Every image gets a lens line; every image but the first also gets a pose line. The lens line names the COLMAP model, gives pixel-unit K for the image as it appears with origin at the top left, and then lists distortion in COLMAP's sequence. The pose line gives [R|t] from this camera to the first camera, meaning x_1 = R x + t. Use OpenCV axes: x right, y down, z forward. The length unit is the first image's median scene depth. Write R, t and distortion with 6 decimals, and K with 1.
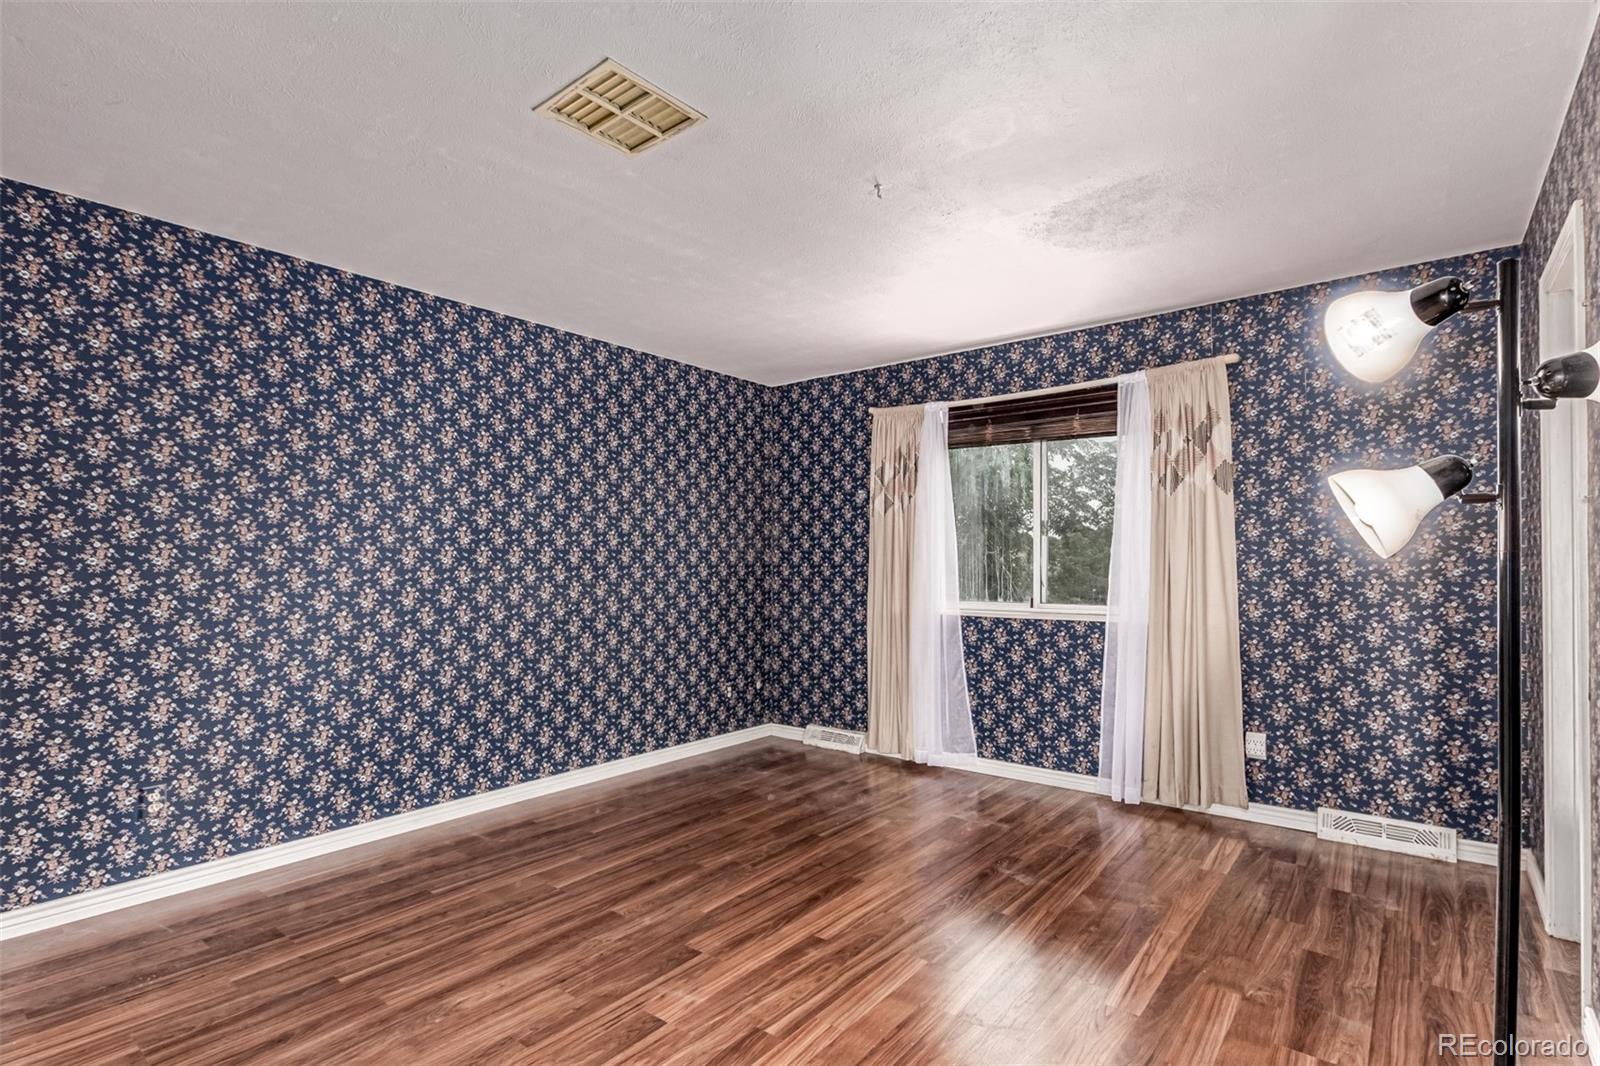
lens RADIAL K [[767.8, 0, 791.8], [0, 767.8, 538.4], [0, 0, 1]] dist [0.009124, -0.002906]
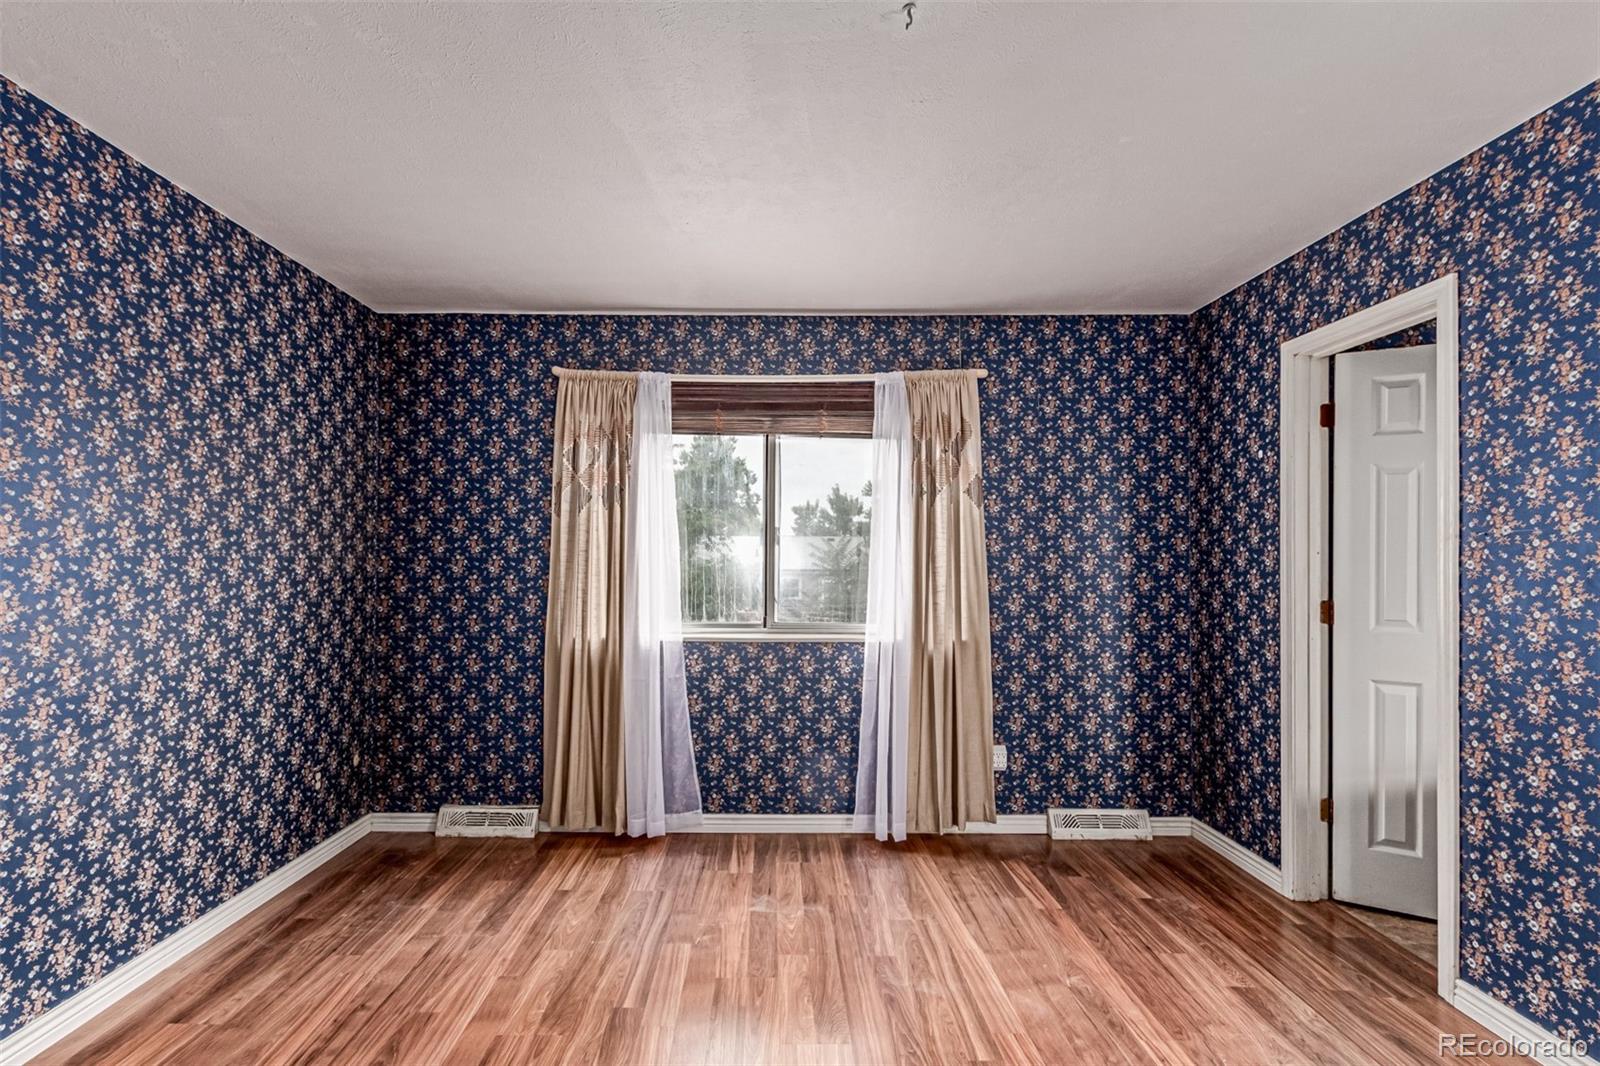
lens RADIAL K [[767.8, 0, 795.8], [0, 767.8, 543.0], [0, 0, 1]] dist [0.009124, -0.002906]
pose [[0.784943, 0.020588, 0.619226, -0.195009], [-0.025561, 0.999673, -0.000836, -0.005244], [-0.619040, -0.015172, 0.785213, 0.305061]]
